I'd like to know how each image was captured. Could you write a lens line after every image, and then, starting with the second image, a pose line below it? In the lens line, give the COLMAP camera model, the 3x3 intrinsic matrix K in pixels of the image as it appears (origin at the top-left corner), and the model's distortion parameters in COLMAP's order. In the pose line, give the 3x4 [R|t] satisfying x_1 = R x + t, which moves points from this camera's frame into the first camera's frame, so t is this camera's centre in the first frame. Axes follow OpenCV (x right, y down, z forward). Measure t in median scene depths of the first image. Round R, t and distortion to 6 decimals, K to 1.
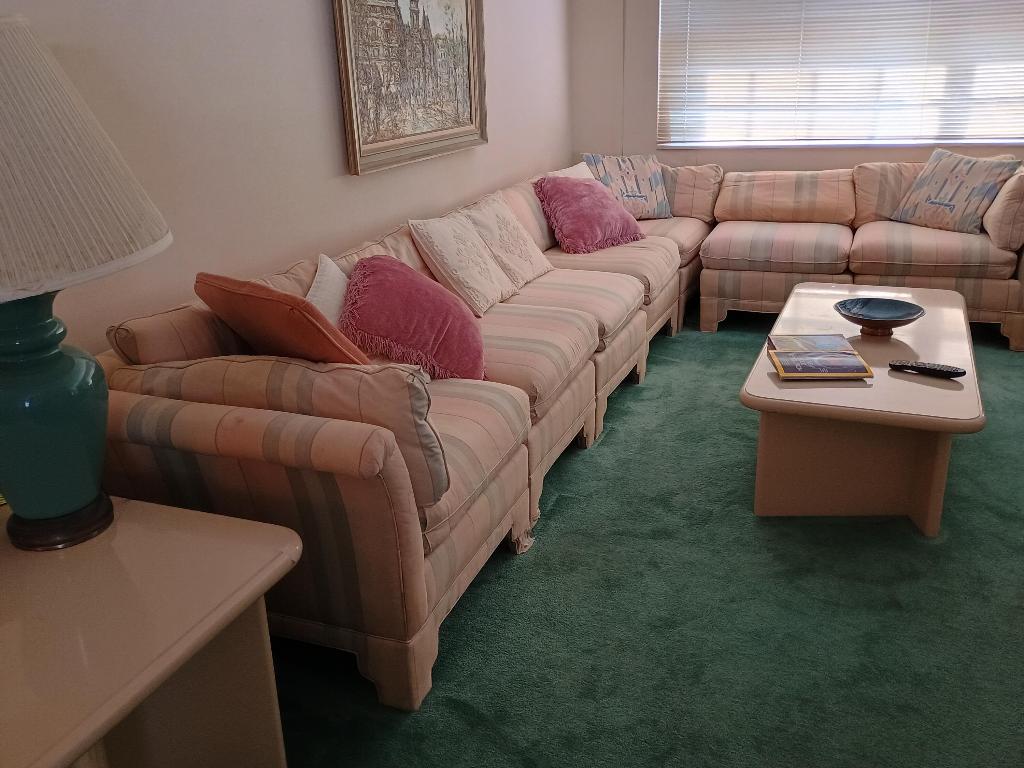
lens RADIAL K [[873.4, 0, 512.0], [0, 873.4, 384.0], [0, 0, 1]] dist [0.015958, 0.008450]
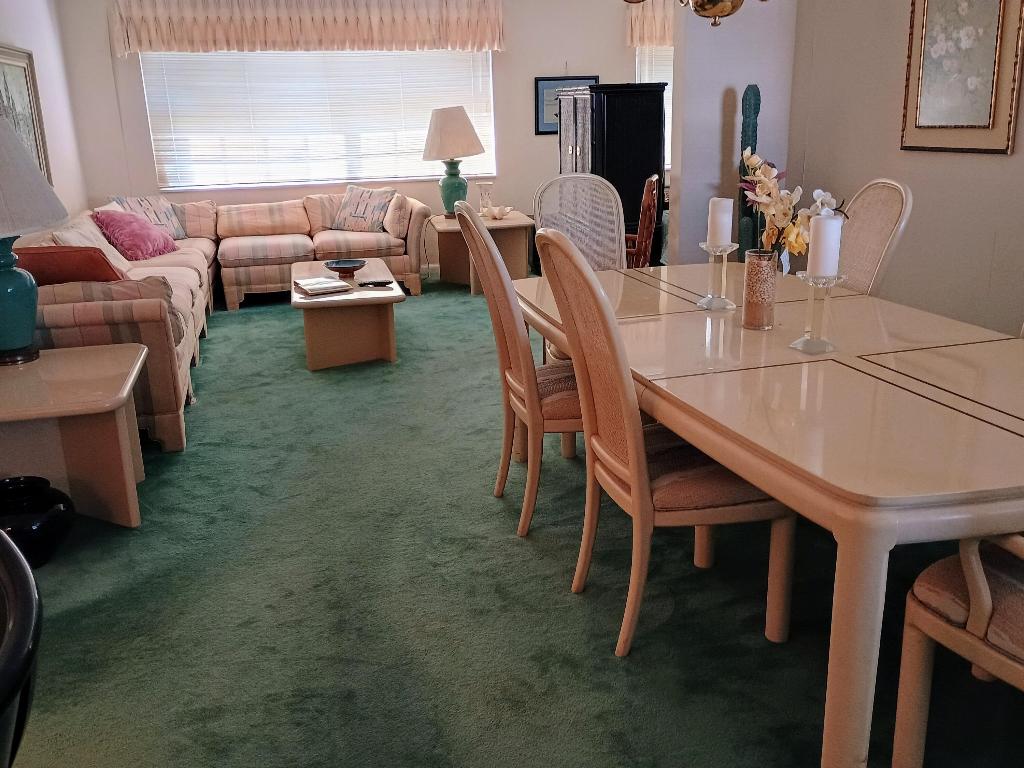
lens RADIAL K [[873.4, 0, 512.0], [0, 873.4, 384.0], [0, 0, 1]] dist [0.015958, 0.008450]
pose [[0.800311, -0.159602, 0.577952, -0.275077], [0.199189, 0.979947, -0.005211, 0.165113], [-0.565531, 0.119293, 0.816054, -0.457349]]
